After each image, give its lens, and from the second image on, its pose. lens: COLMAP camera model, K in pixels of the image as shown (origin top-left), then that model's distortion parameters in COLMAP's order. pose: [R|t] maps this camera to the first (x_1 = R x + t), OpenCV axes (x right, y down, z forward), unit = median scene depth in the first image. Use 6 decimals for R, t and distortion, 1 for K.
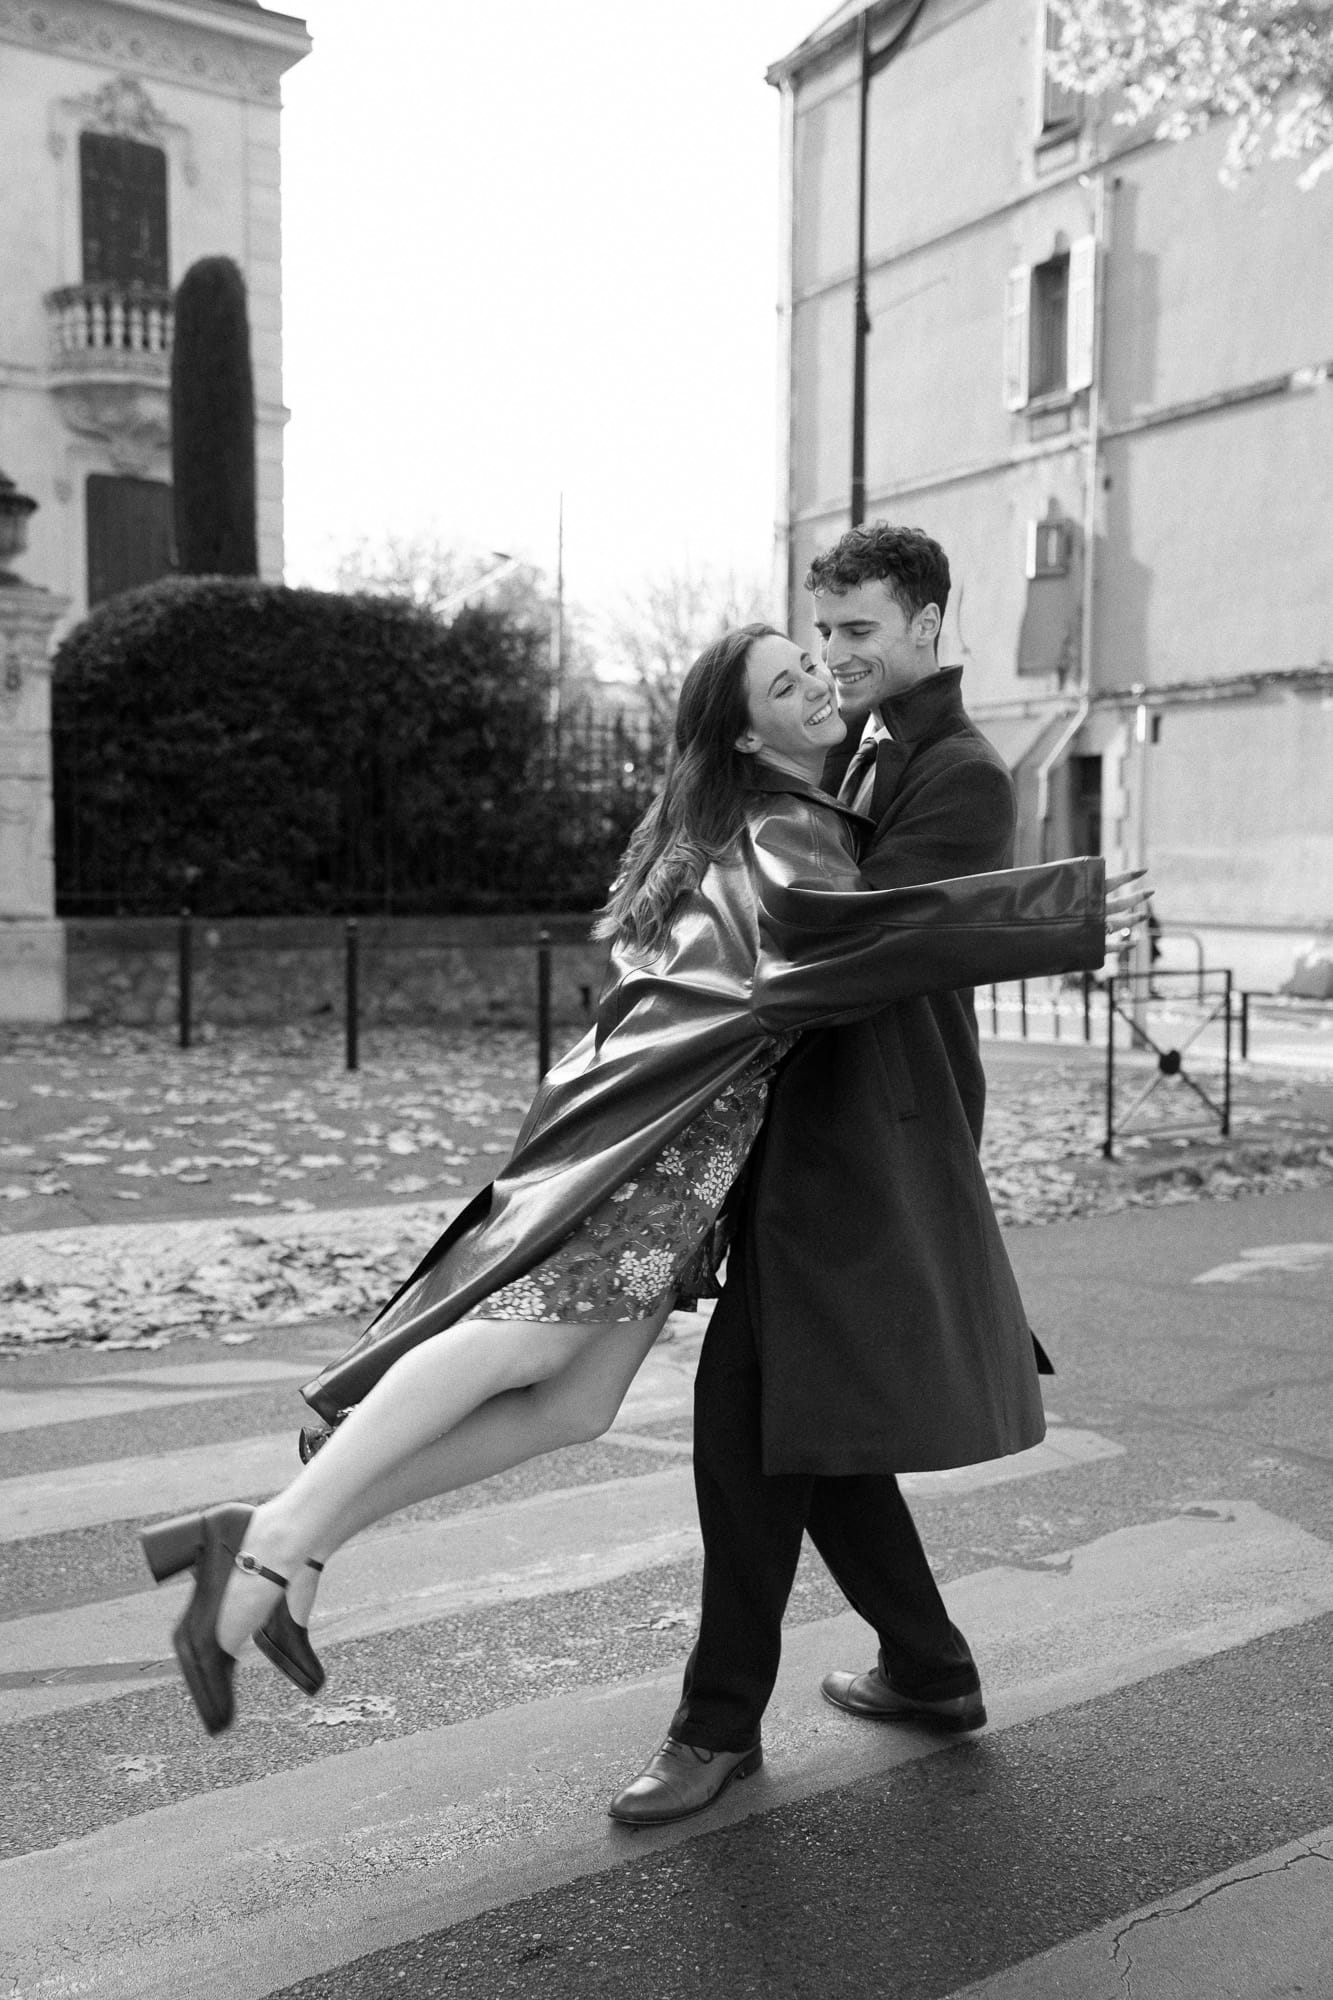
lens RADIAL K [[2008.1, 0, 663.4], [0, 2008.1, 1007.3], [0, 0, 1]] dist [0.053509, 0.000000]
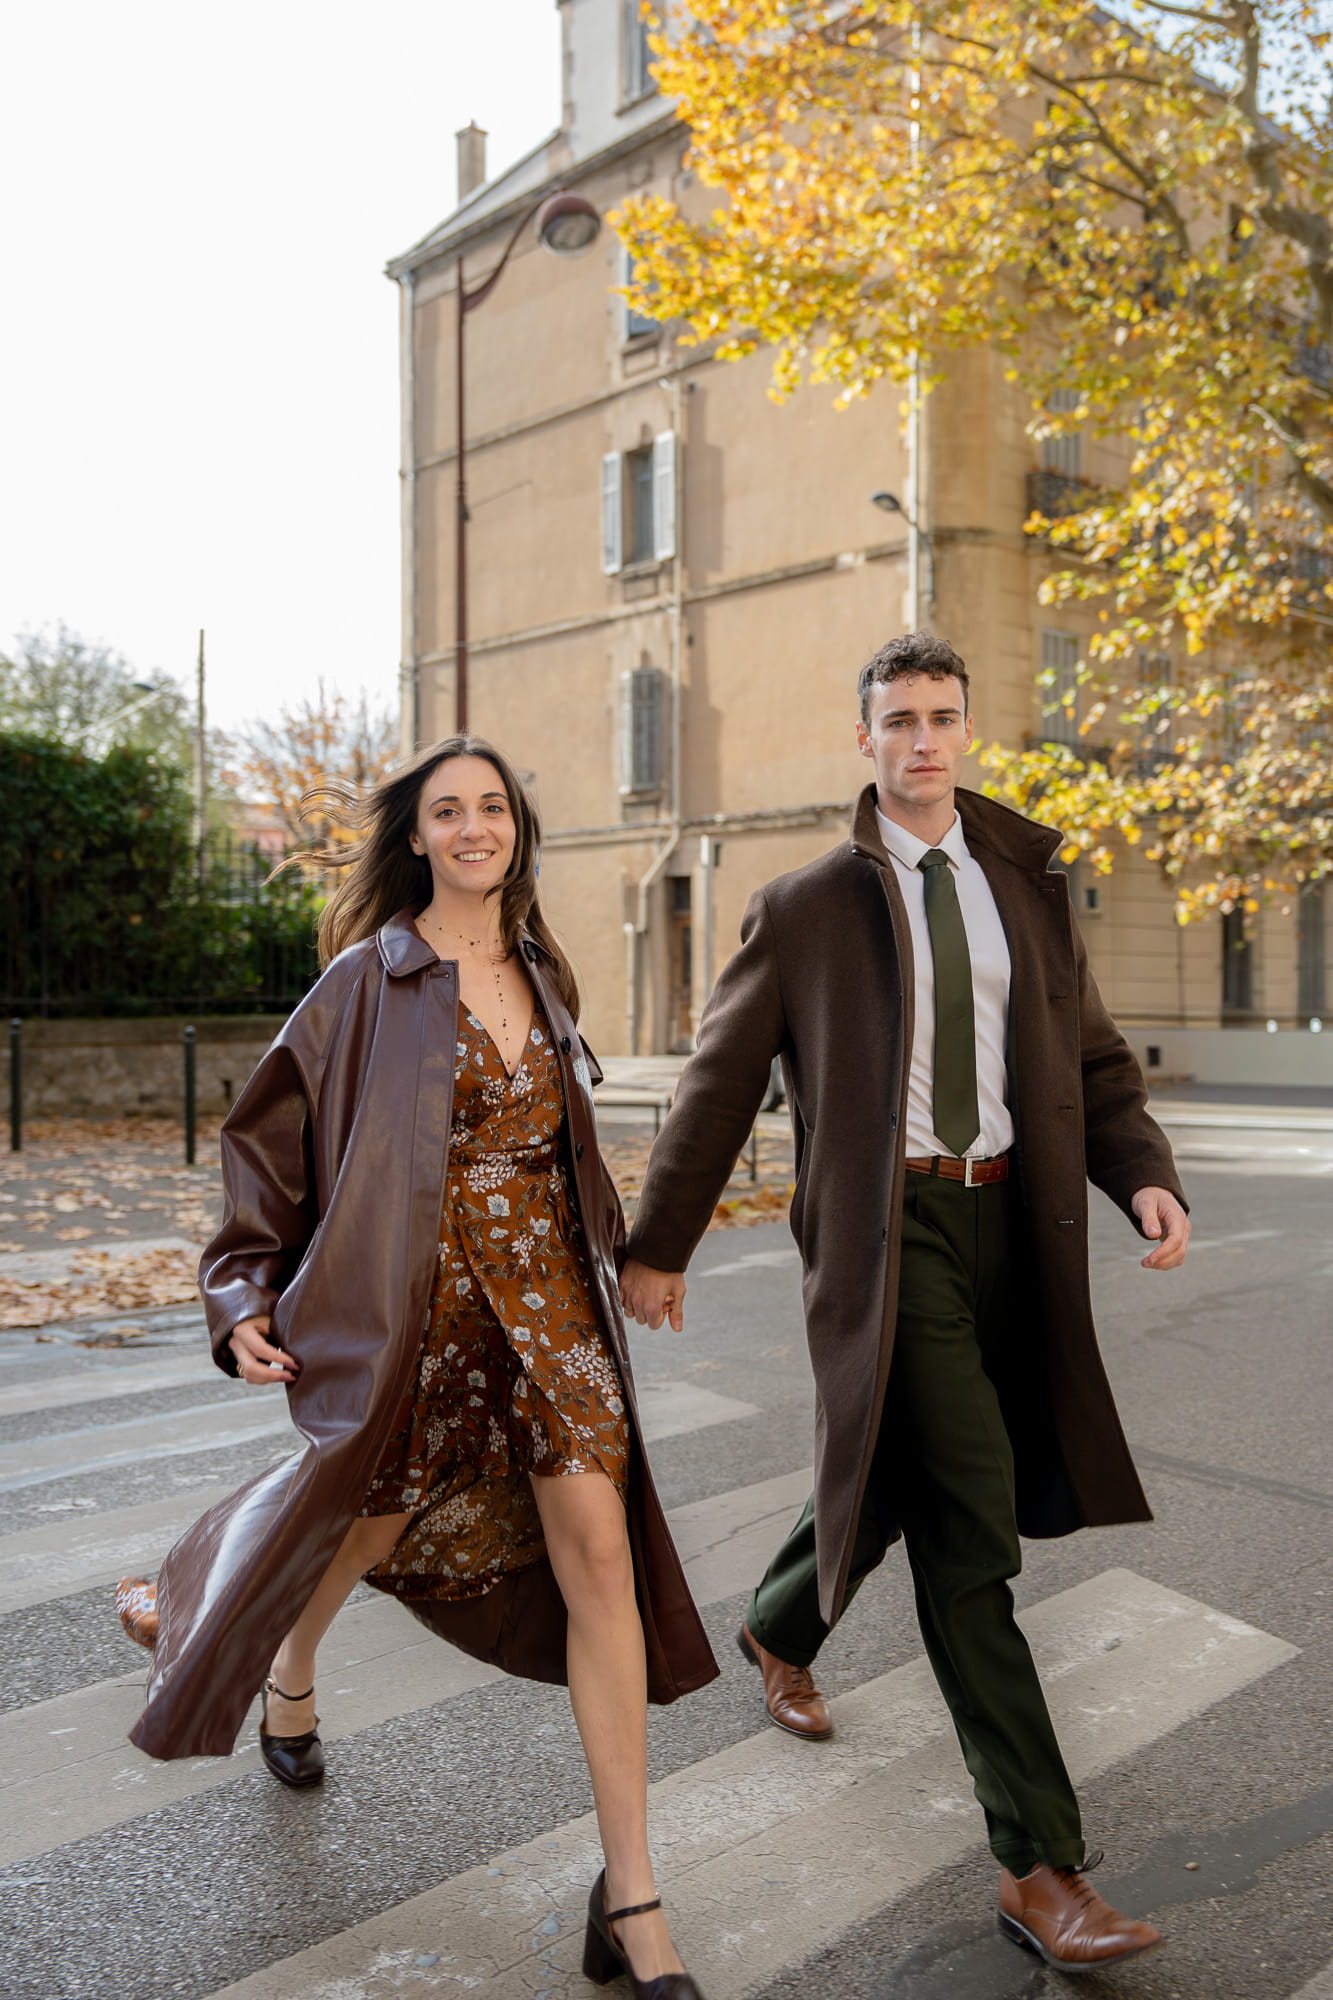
lens RADIAL K [[1915.4, 0, 663.1], [0, 1915.4, 1002.6], [0, 0, 1]] dist [0.023229, 0.000000]
pose [[0.983107, -0.010933, 0.182706, 0.005565], [0.021349, 0.998250, -0.055141, 0.011487], [-0.181783, 0.058110, 0.981620, -0.105272]]
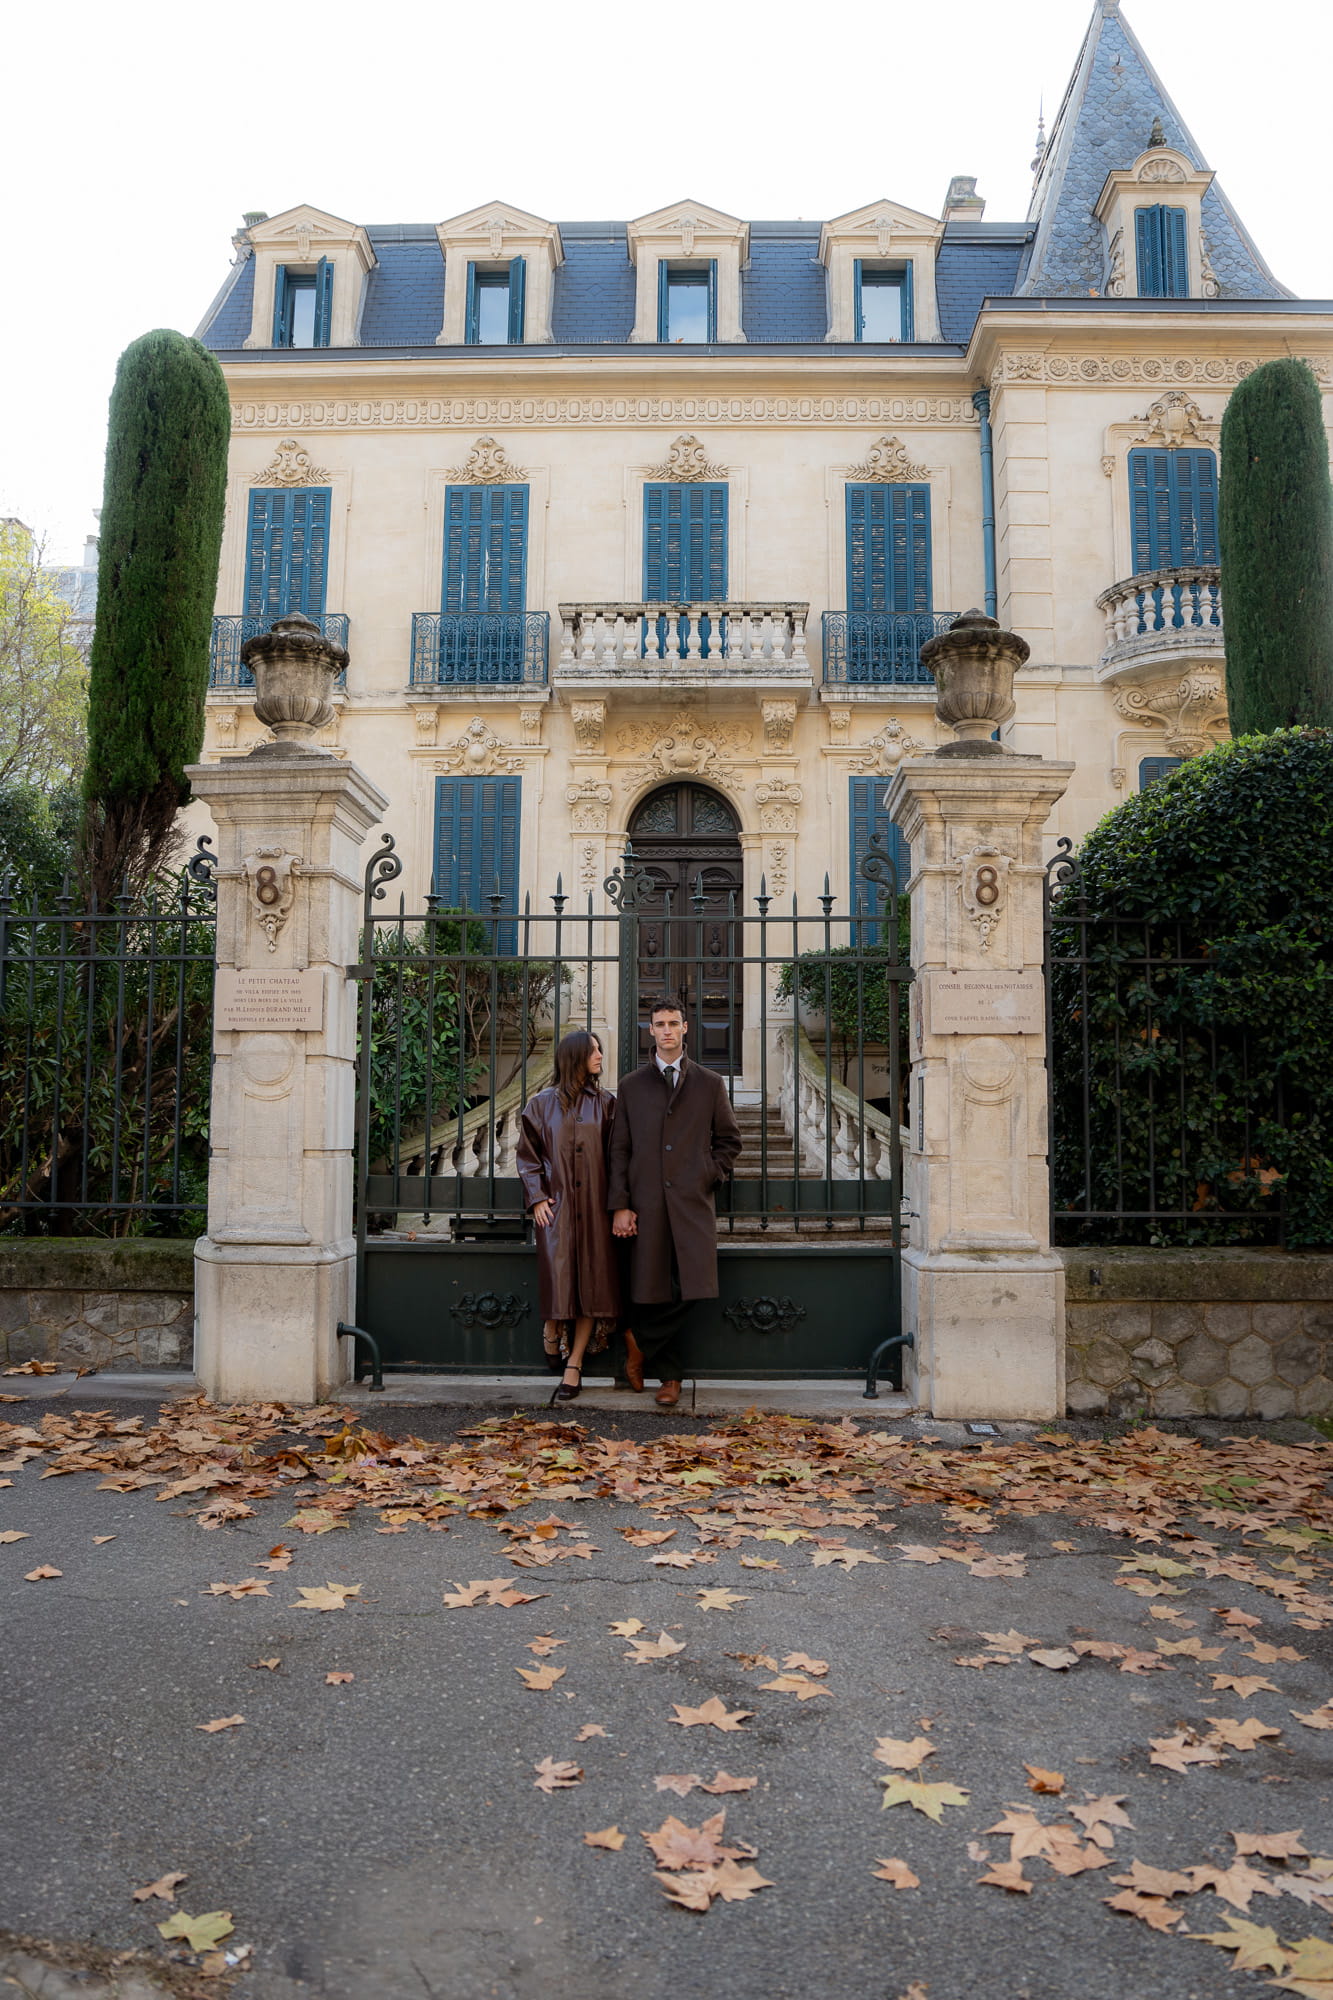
lens RADIAL K [[1352.3, 0, 667.0], [0, 1352.3, 1004.3], [0, 0, 1]] dist [-0.070804, 0.018198]
pose [[0.803021, -0.056081, -0.593306, -0.070015], [-0.044687, 0.987093, -0.153785, -0.025040], [0.594273, 0.150006, 0.790151, 0.285723]]
